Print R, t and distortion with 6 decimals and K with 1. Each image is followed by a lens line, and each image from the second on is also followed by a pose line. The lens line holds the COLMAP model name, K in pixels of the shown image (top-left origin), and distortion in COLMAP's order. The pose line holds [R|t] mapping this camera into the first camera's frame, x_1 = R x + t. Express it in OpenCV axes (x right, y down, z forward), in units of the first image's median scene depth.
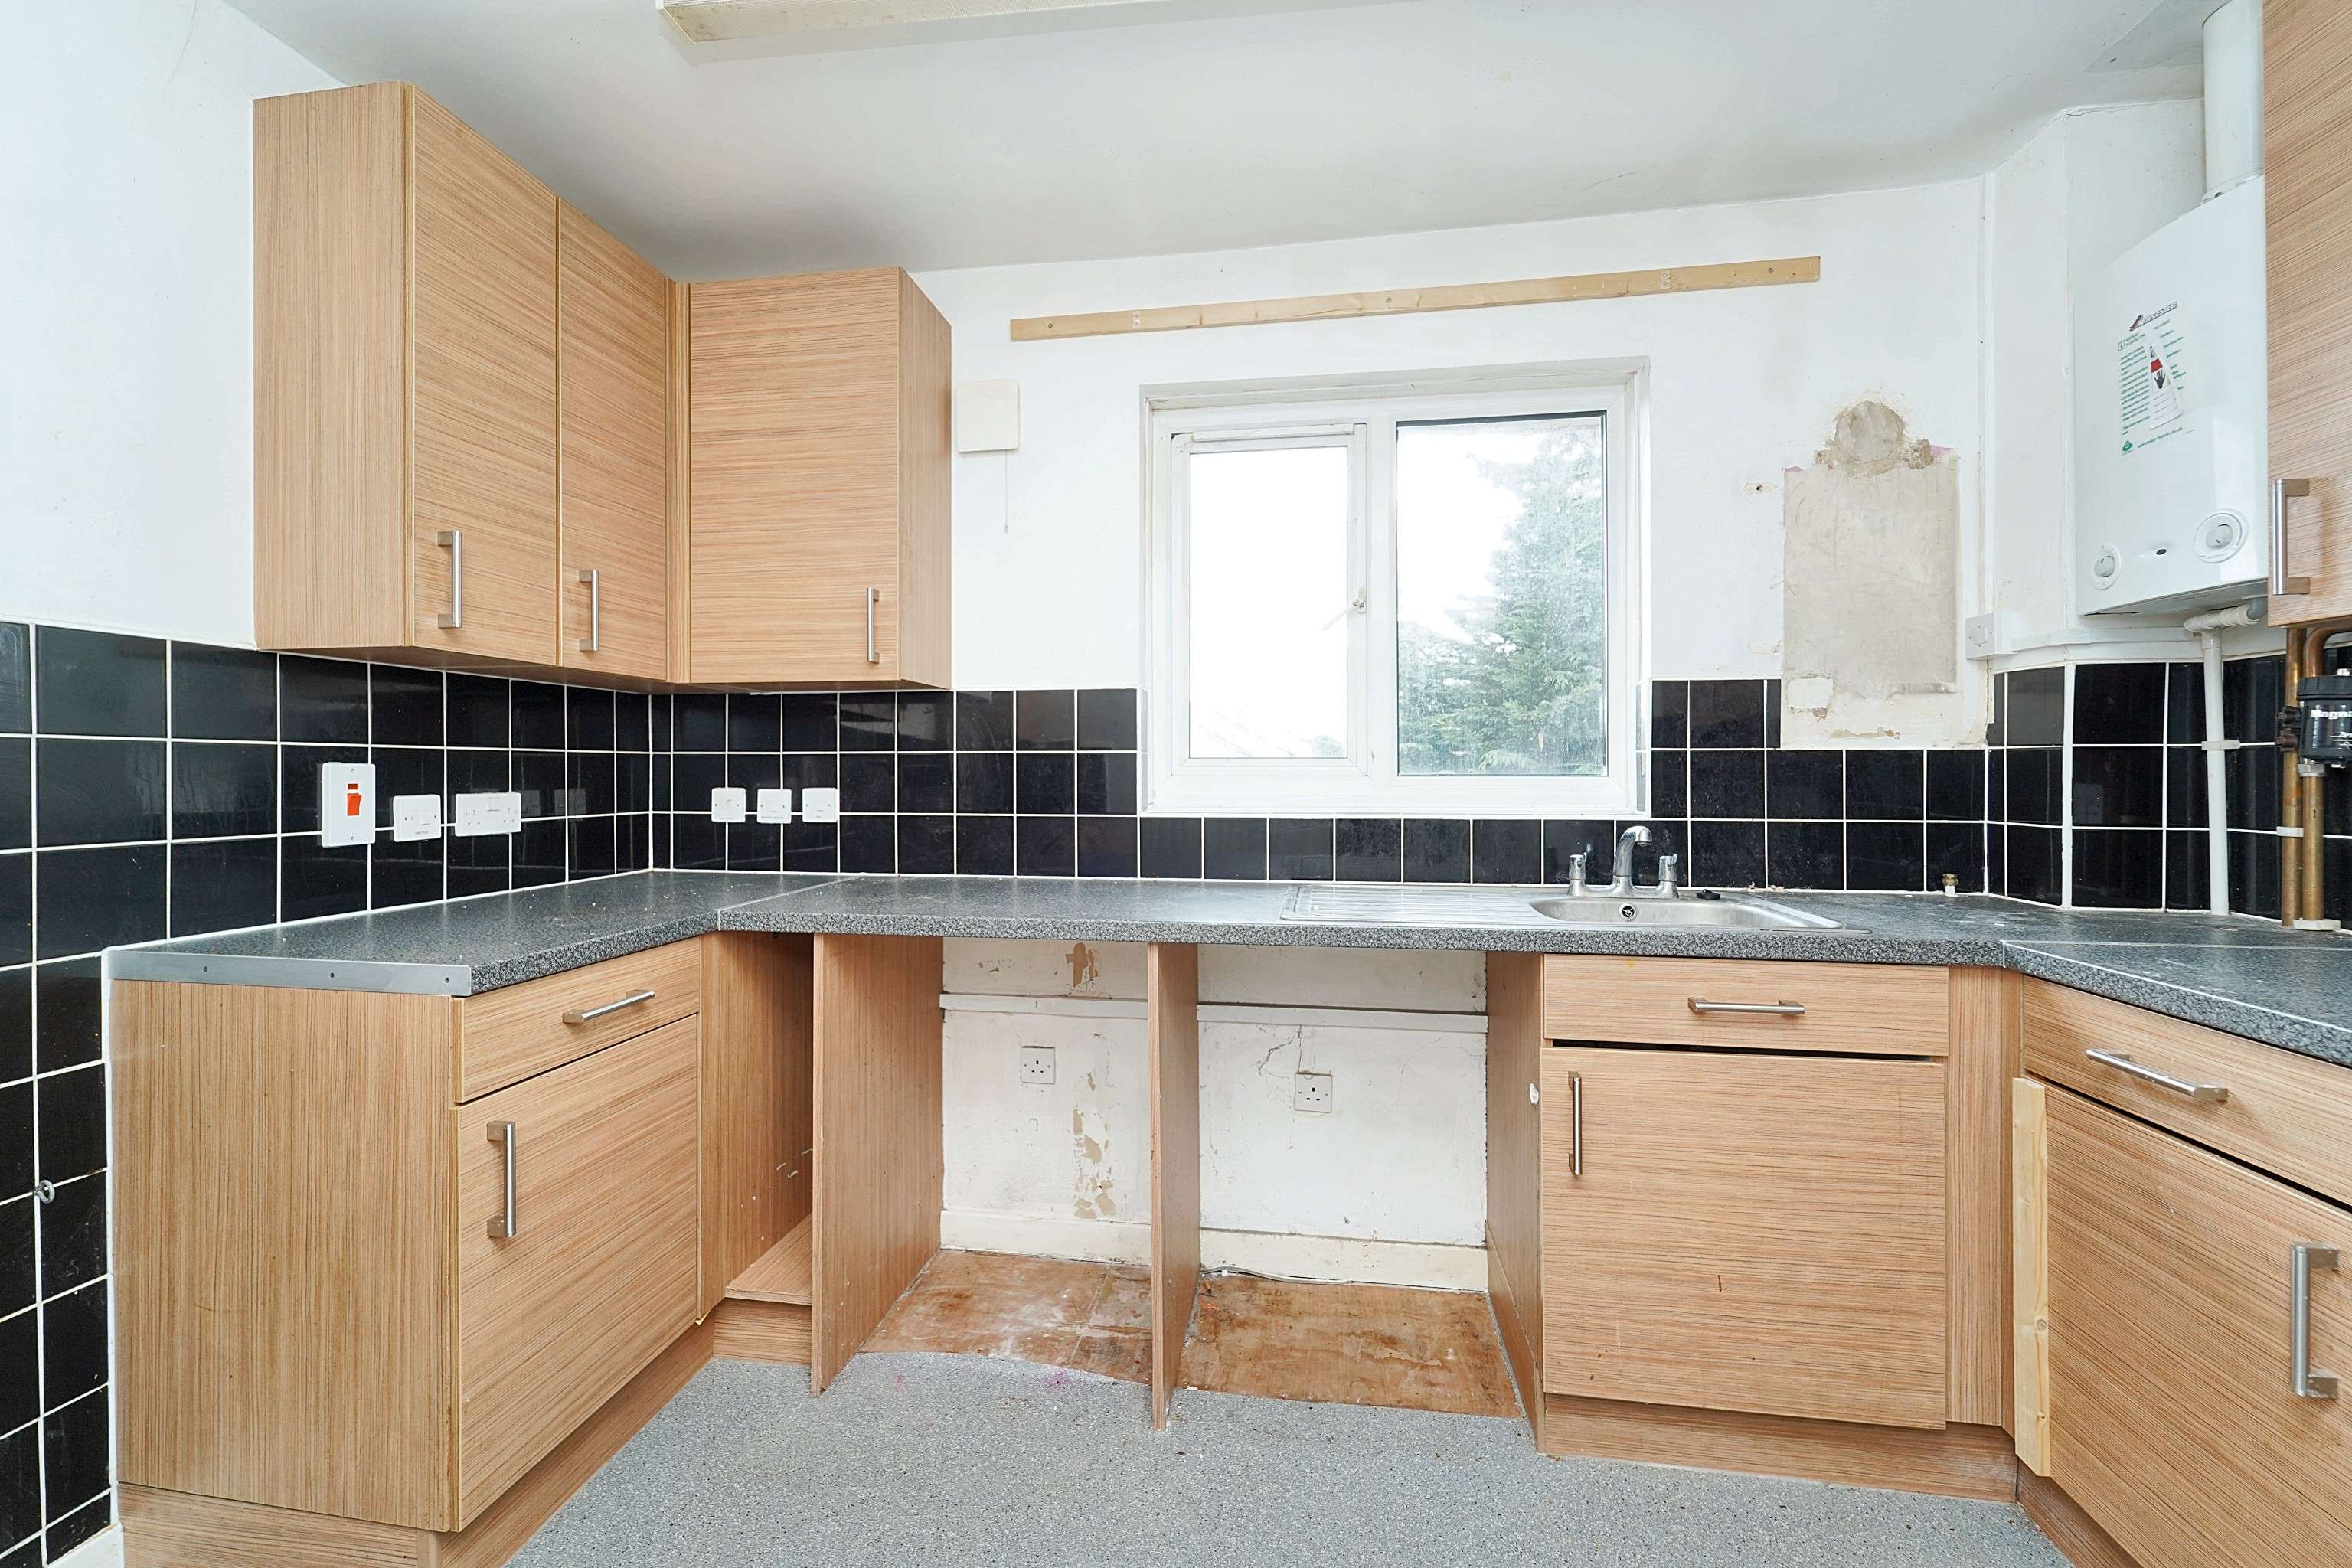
lens RADIAL K [[979.9, 0, 1167.6], [0, 979.9, 756.6], [0, 0, 1]] dist [-0.005905, -0.000125]
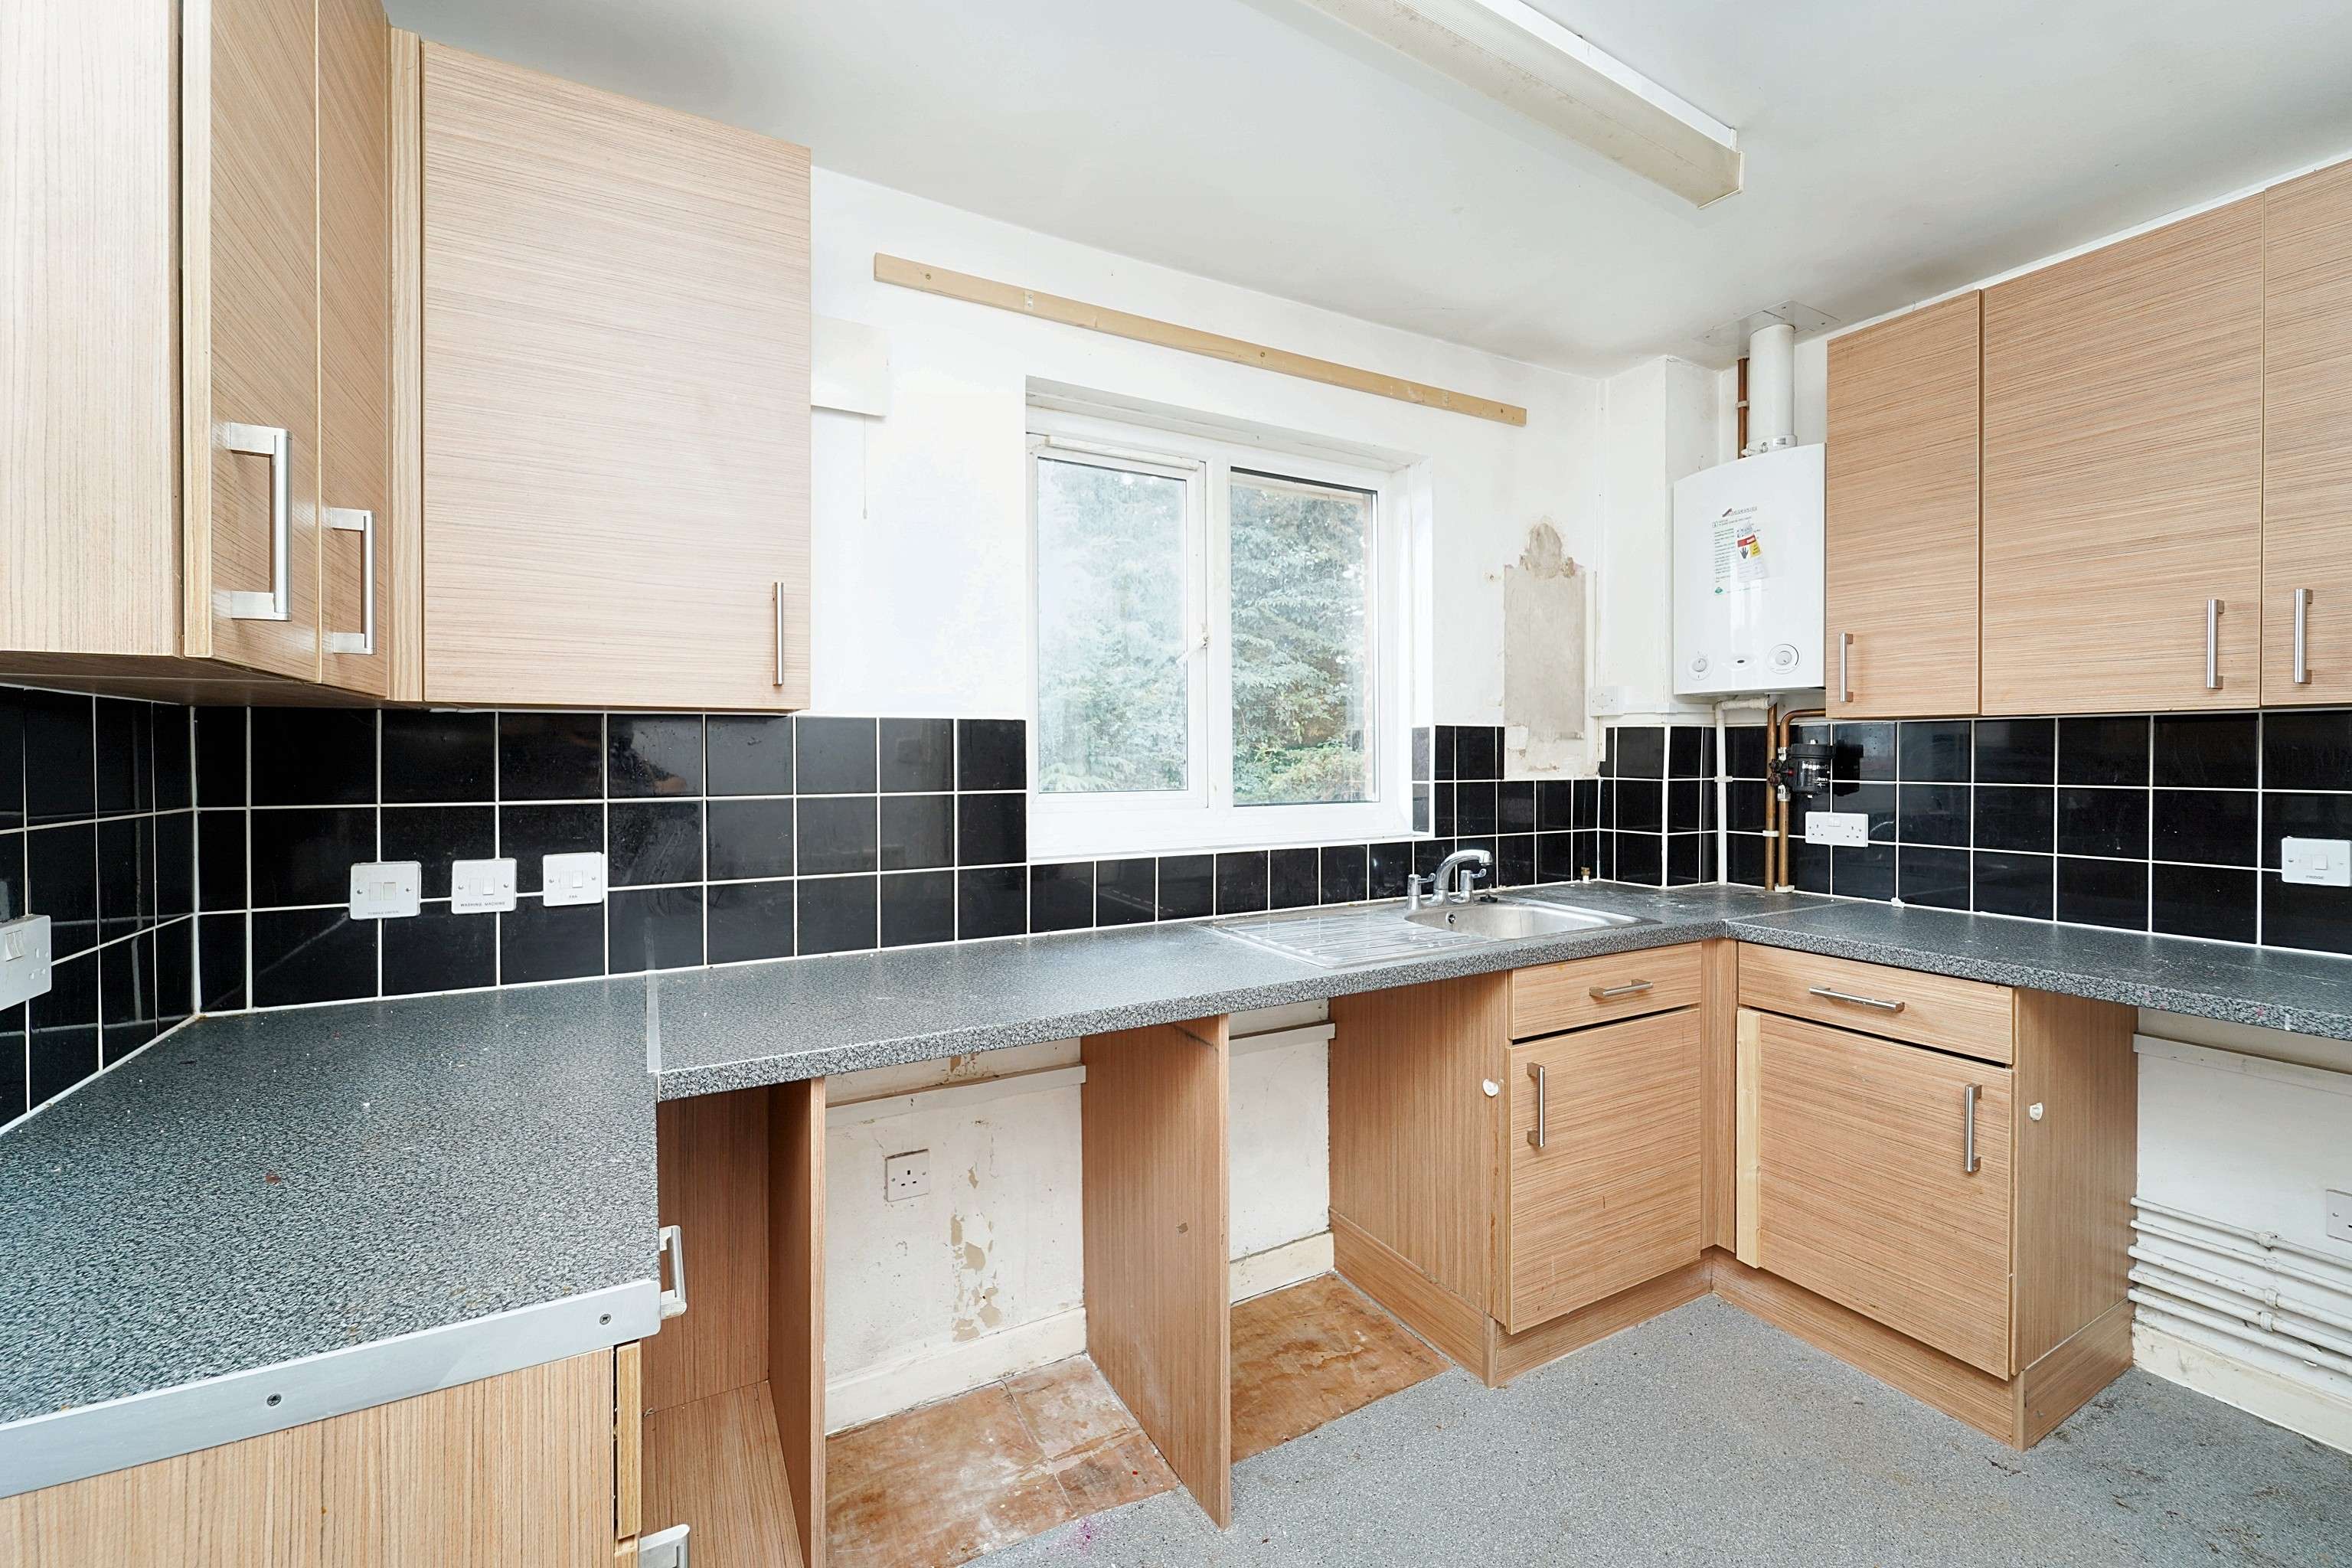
lens RADIAL K [[987.2, 0, 1161.6], [0, 987.2, 741.8], [0, 0, 1]] dist [0.000480, -0.000375]
pose [[0.781319, 0.003590, 0.624122, -0.564741], [-0.007662, 0.999963, 0.003839, -0.062061], [-0.624085, -0.007782, 0.781318, 0.261521]]
